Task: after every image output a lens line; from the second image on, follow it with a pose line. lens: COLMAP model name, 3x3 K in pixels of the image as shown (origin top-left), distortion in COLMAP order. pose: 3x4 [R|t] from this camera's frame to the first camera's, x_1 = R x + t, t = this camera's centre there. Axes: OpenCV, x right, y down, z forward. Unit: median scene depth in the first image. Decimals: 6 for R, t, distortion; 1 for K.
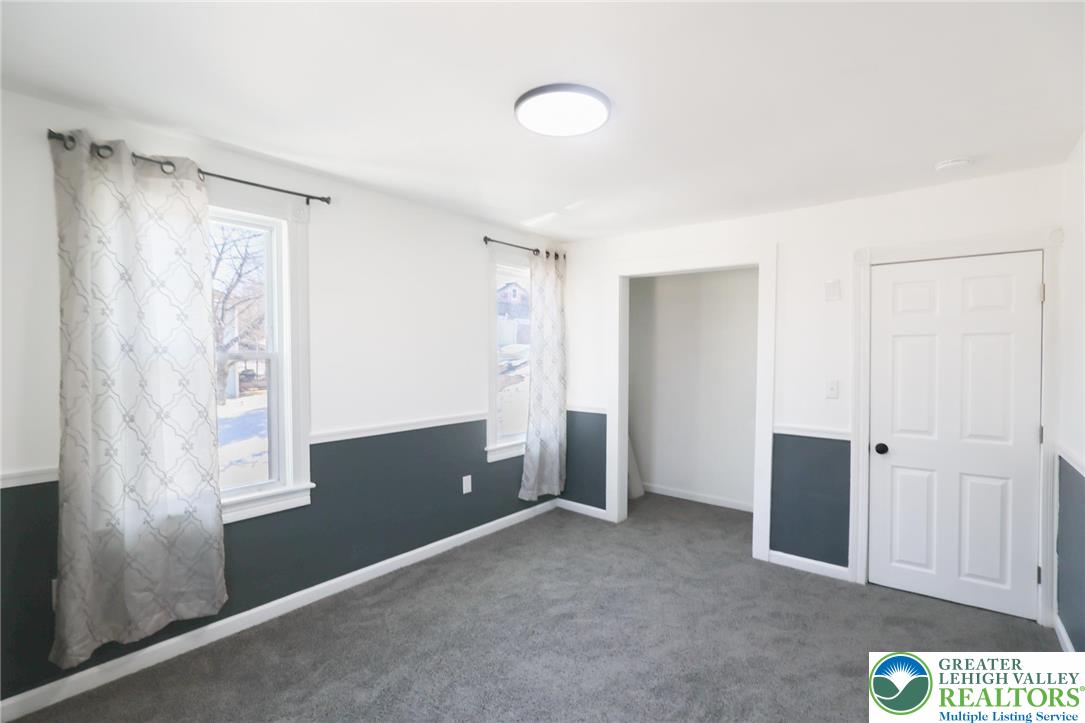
lens RADIAL K [[506.7, 0, 547.0], [0, 506.7, 360.6], [0, 0, 1]] dist [-0.002609, -0.000913]
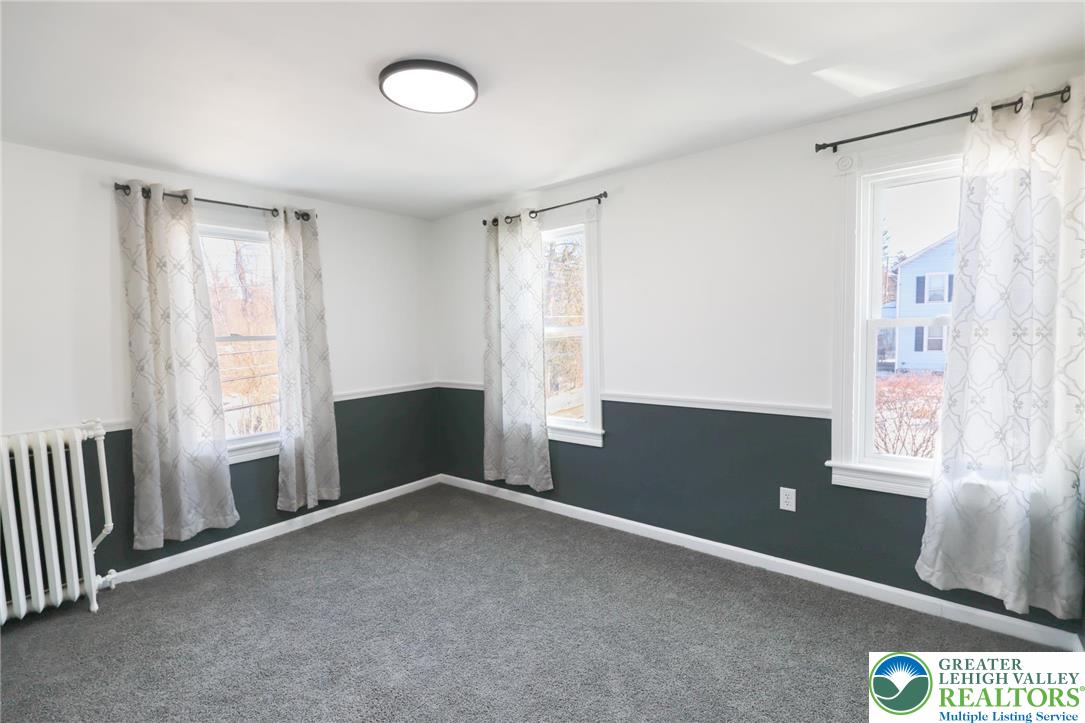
lens RADIAL K [[506.7, 0, 546.4], [0, 506.7, 360.7], [0, 0, 1]] dist [-0.002609, -0.000913]
pose [[-0.007875, 0.062321, -0.998025, 0.758977], [0.007733, 0.998030, 0.062260, -0.007869], [0.999939, -0.007227, -0.008341, 0.871933]]
